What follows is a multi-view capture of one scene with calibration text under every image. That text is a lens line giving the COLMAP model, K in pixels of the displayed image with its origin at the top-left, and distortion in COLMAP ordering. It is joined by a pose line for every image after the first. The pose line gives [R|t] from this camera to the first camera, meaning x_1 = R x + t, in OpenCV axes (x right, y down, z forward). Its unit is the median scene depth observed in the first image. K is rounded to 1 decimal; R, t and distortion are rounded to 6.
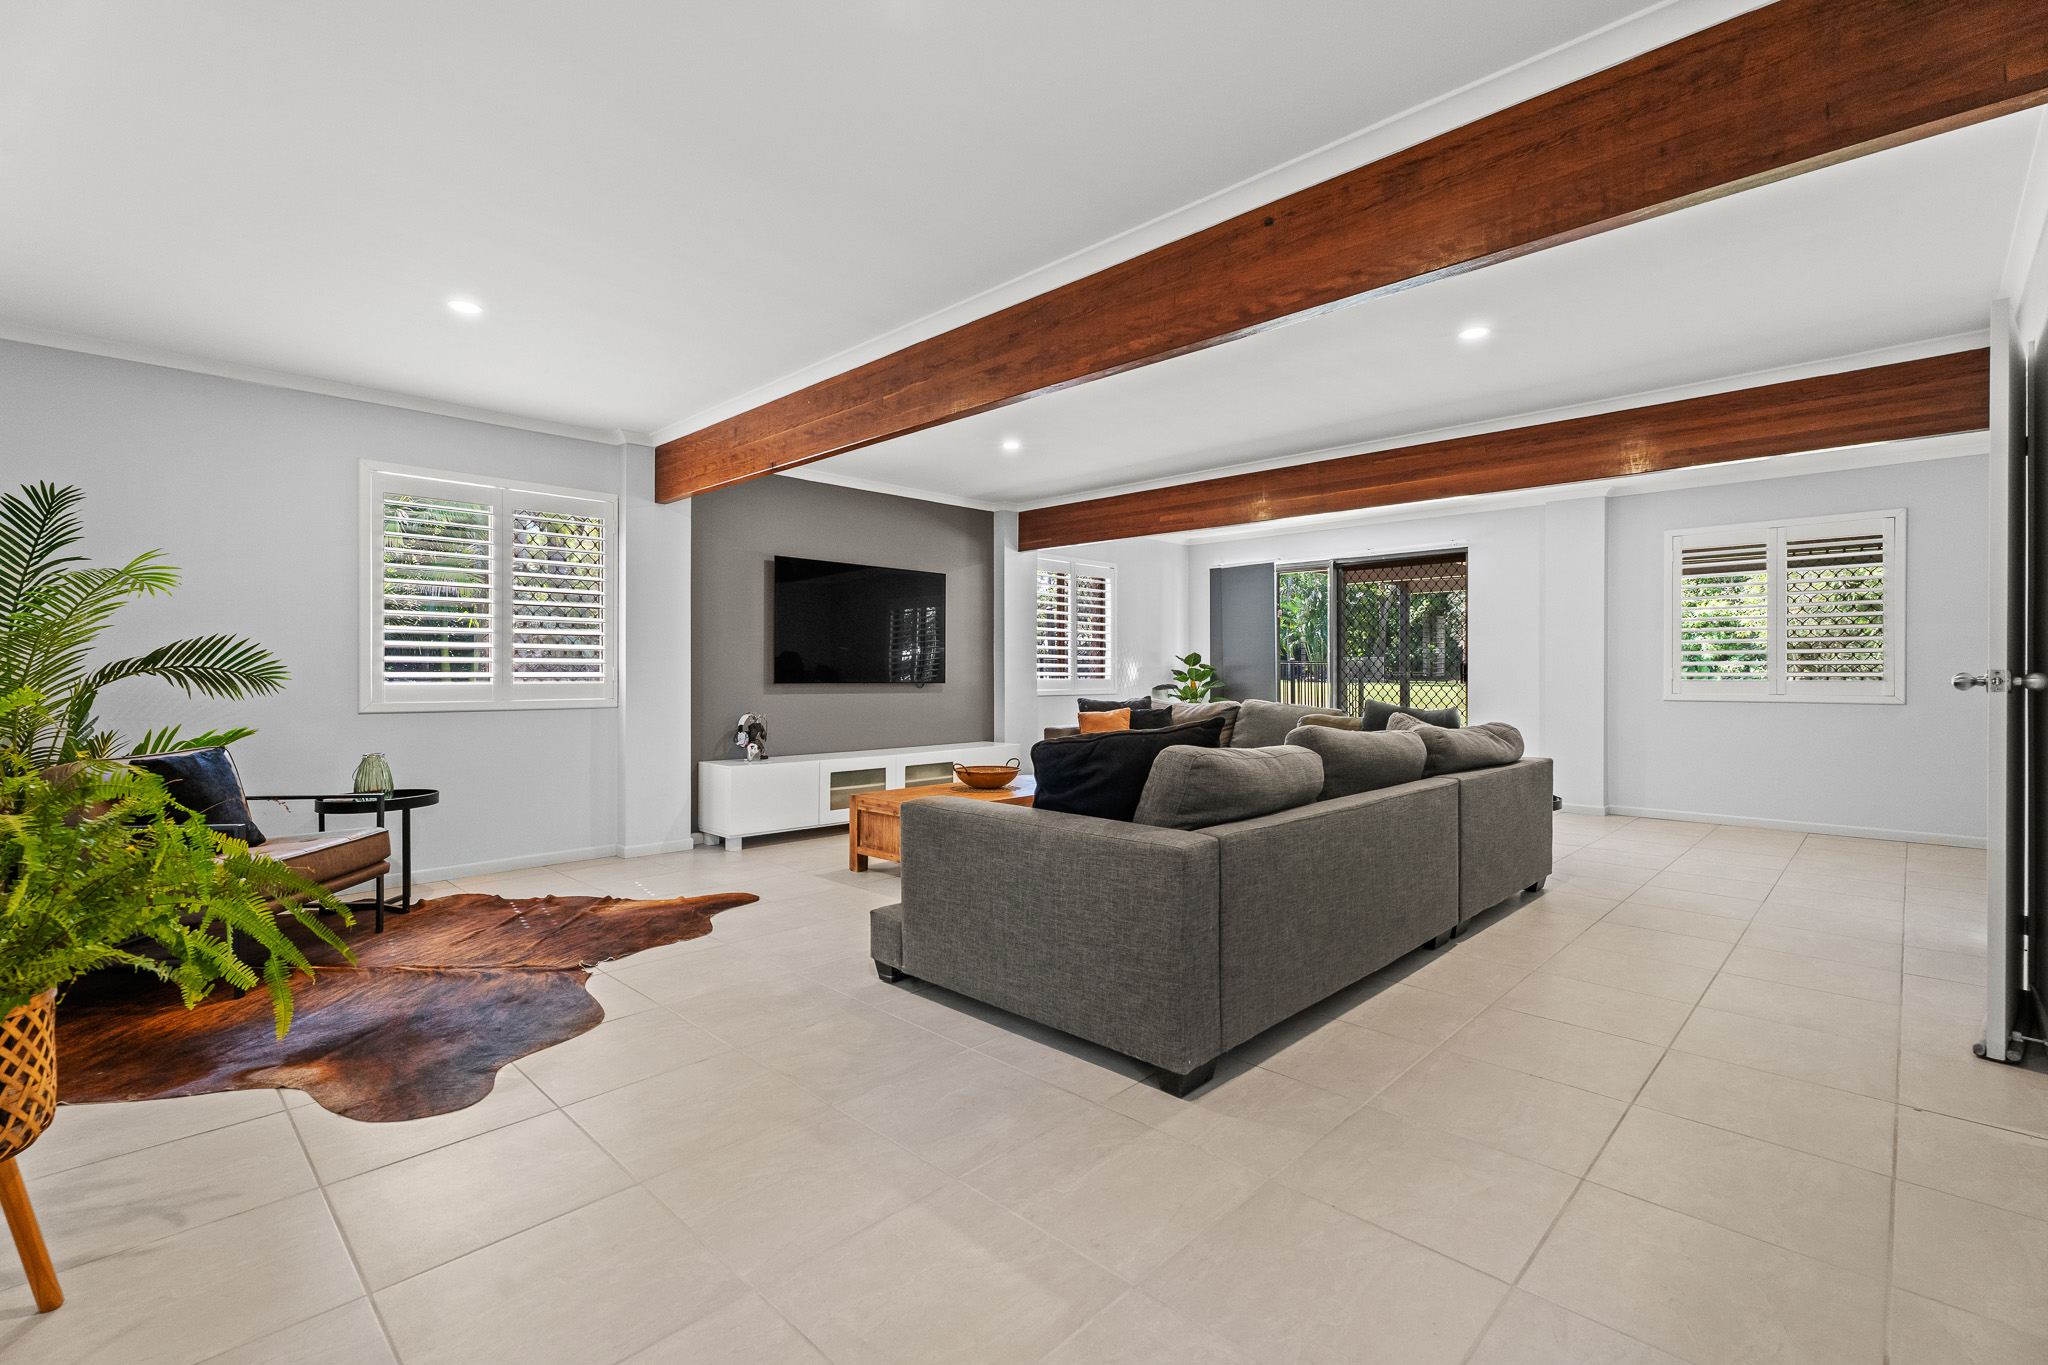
lens RADIAL K [[917.0, 0, 1010.9], [0, 917.0, 679.3], [0, 0, 1]] dist [-0.000725, -0.001127]
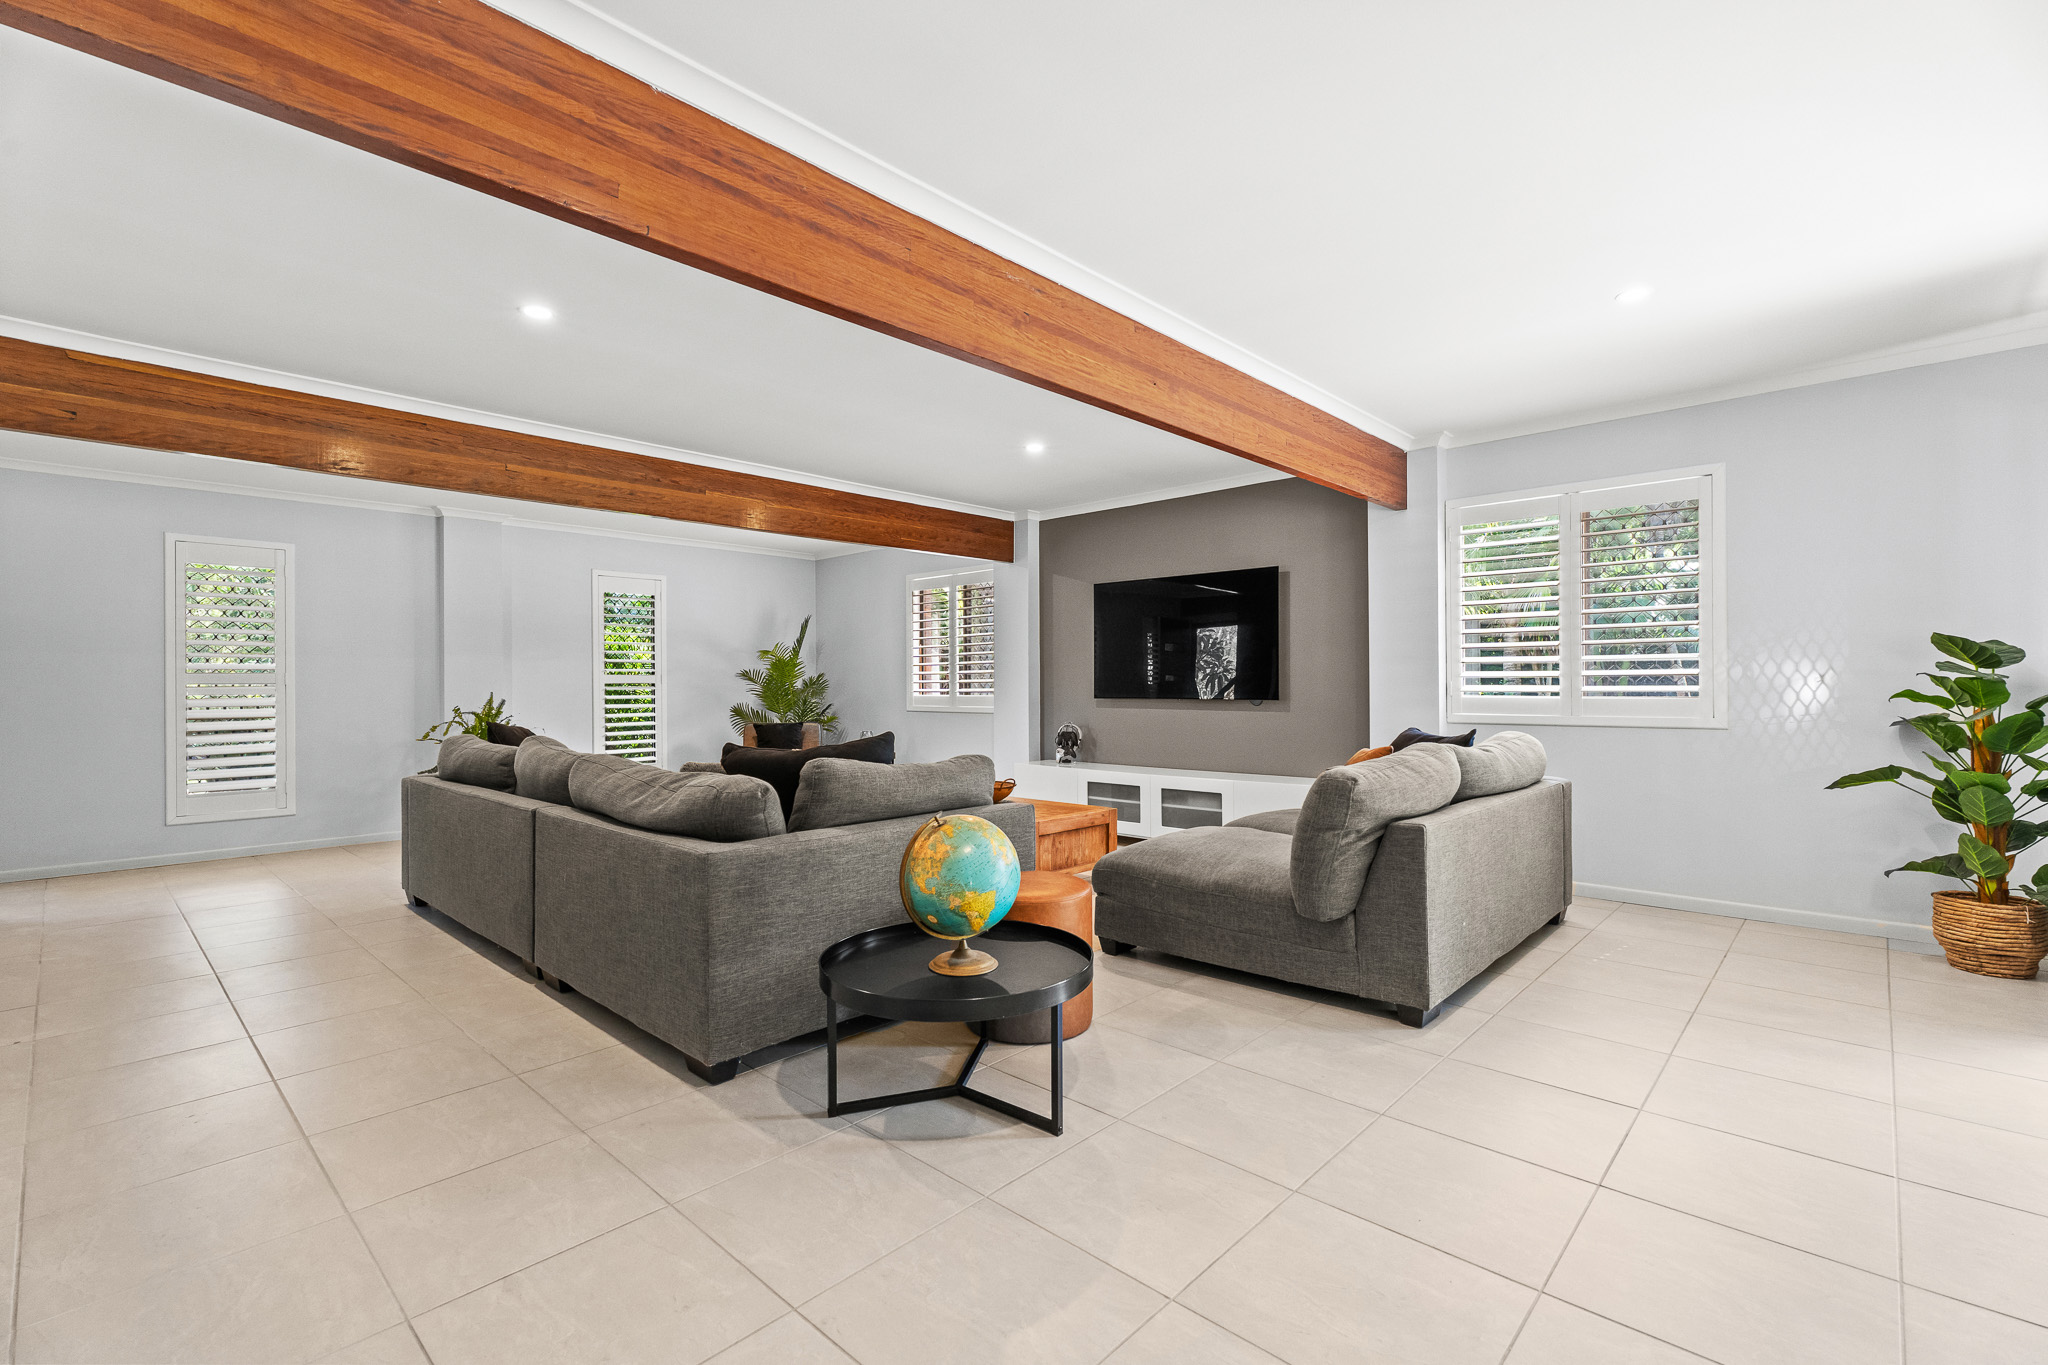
lens RADIAL K [[917.0, 0, 1010.7], [0, 917.0, 680.8], [0, 0, 1]] dist [-0.000725, -0.001127]
pose [[0.020241, -0.005888, -0.999778, 0.791940], [-0.007563, 0.999953, -0.006043, -0.006555], [0.999767, 0.007683, 0.020195, 0.818504]]
